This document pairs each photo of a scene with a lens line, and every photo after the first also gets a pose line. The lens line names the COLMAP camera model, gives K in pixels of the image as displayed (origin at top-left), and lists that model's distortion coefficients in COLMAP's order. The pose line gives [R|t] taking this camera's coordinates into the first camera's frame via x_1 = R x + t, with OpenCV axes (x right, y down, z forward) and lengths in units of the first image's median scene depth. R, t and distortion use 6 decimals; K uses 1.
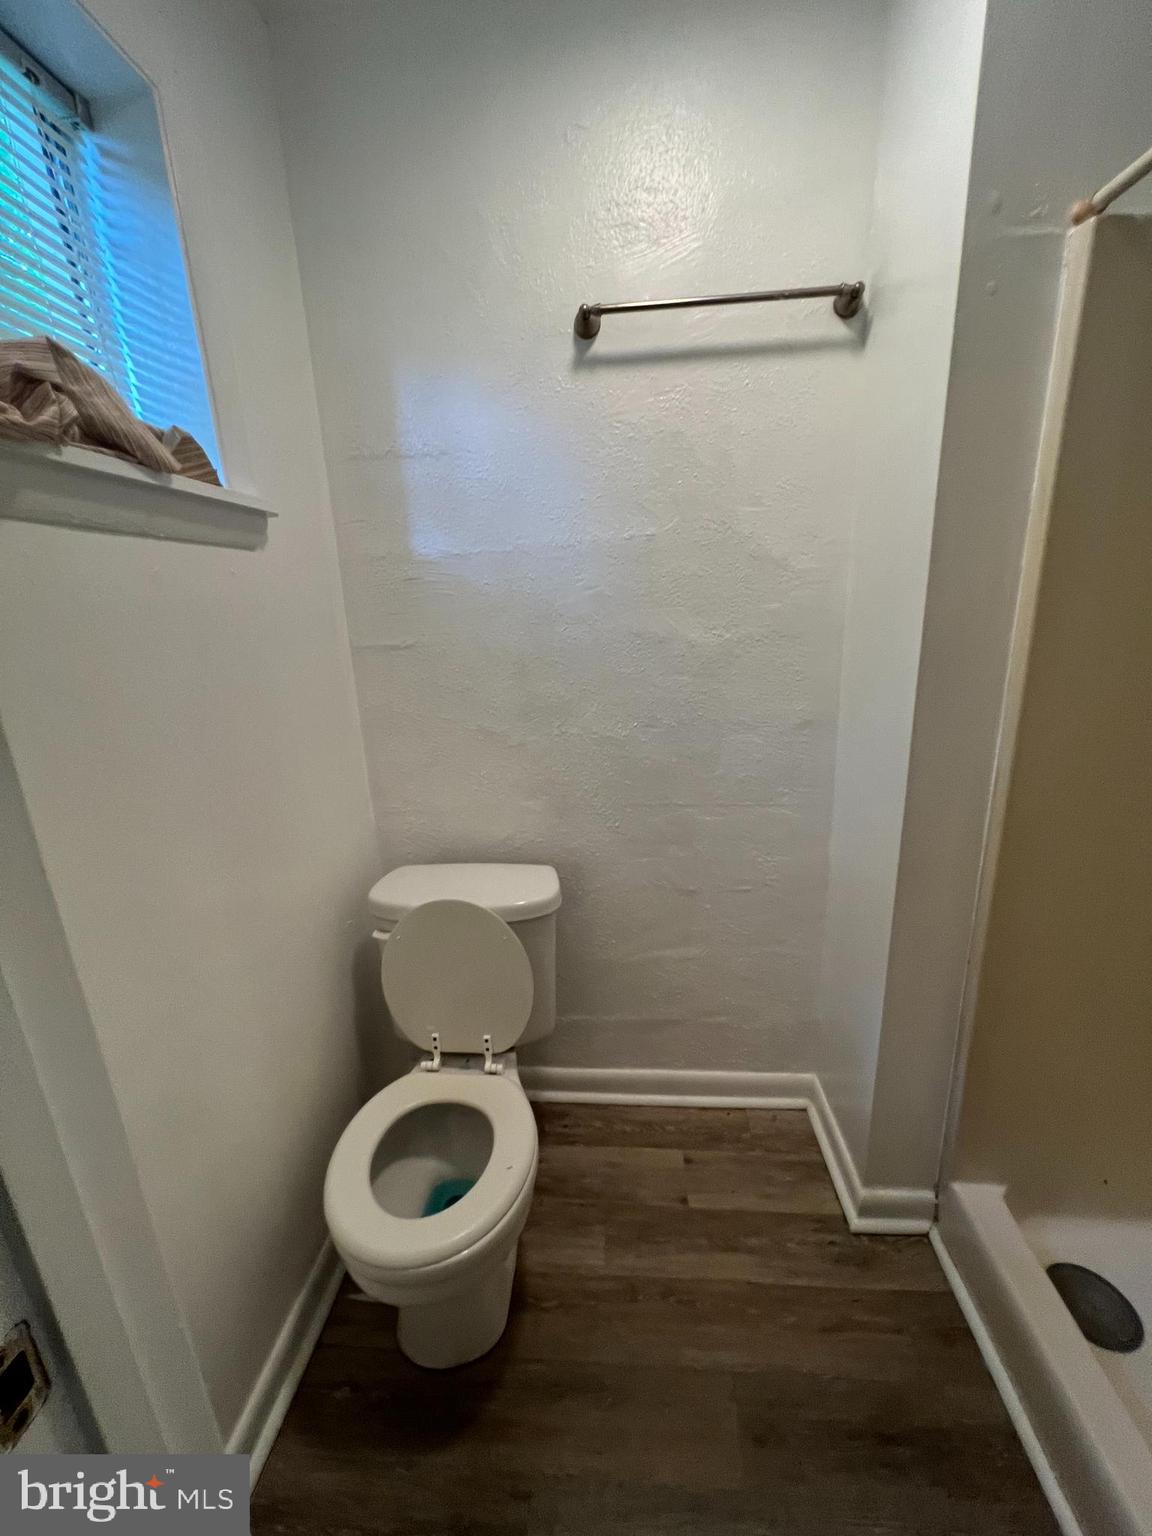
lens RADIAL K [[614.3, 0, 576.6], [0, 614.3, 767.1], [0, 0, 1]] dist [-0.003359, 0.000404]
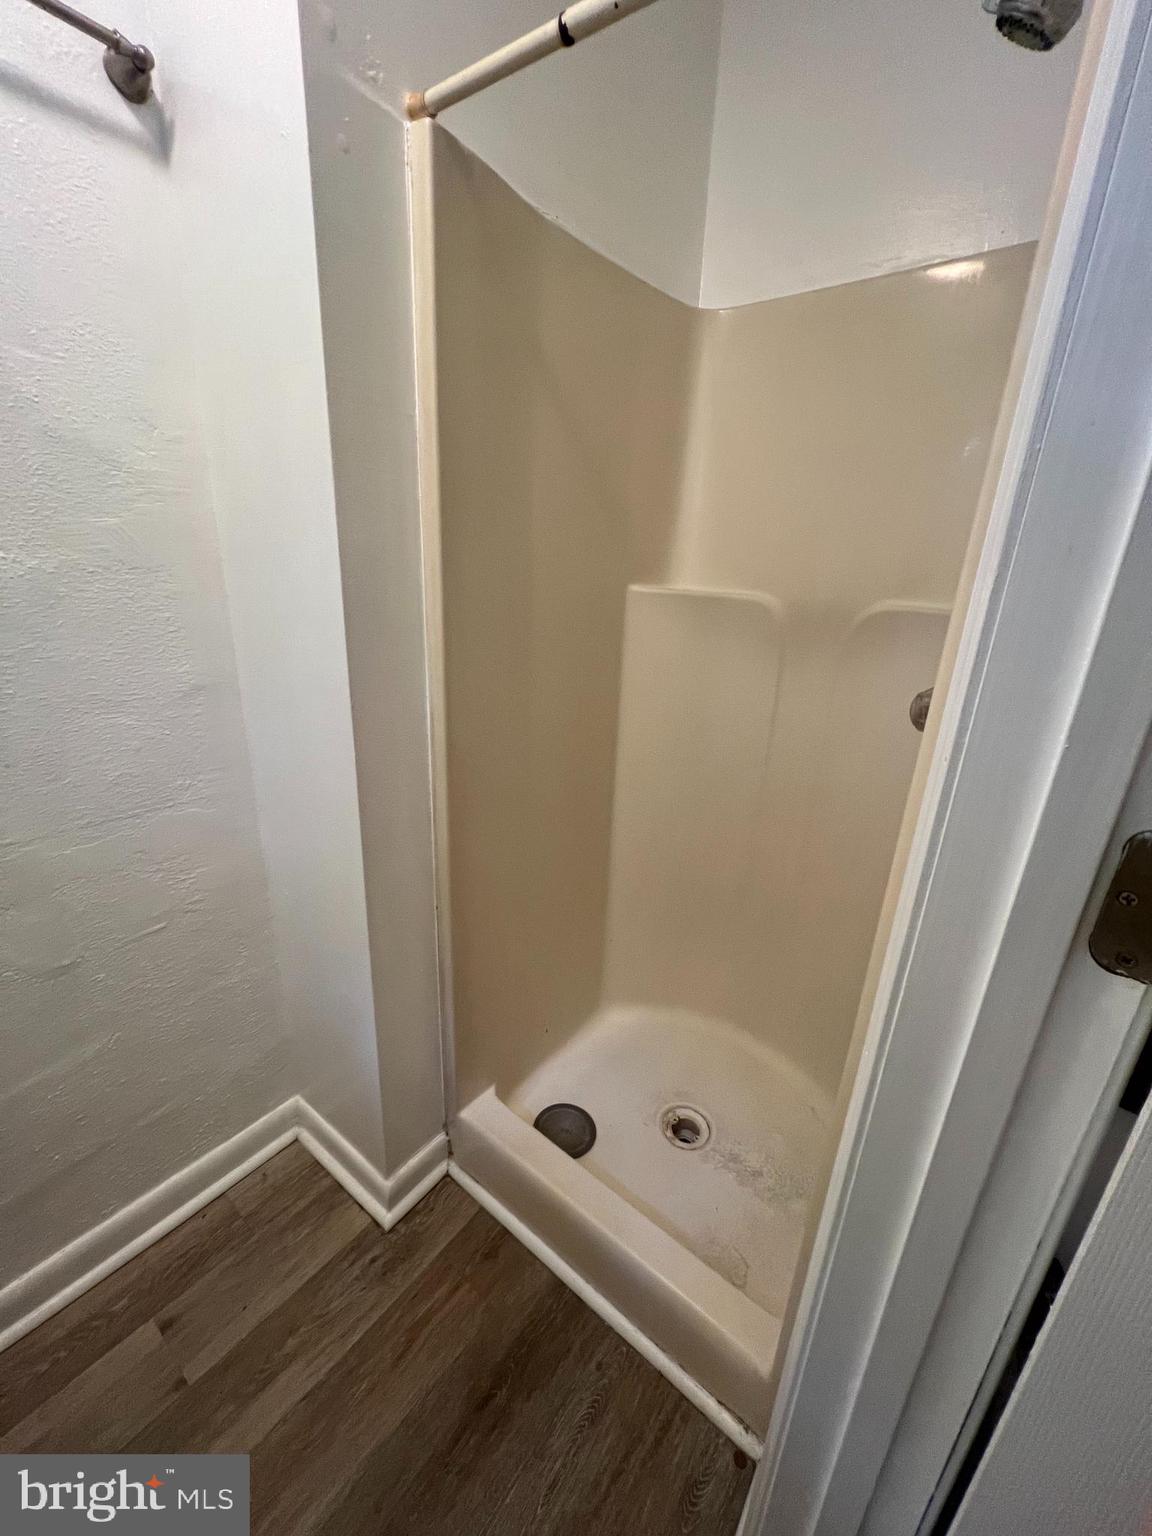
lens RADIAL K [[614.3, 0, 579.0], [0, 614.3, 762.7], [0, 0, 1]] dist [-0.003359, 0.000404]
pose [[0.544043, -0.204839, 0.813670, -0.000252], [0.159295, 0.977321, 0.139529, -0.013770], [-0.823798, 0.053704, 0.564335, 0.205878]]
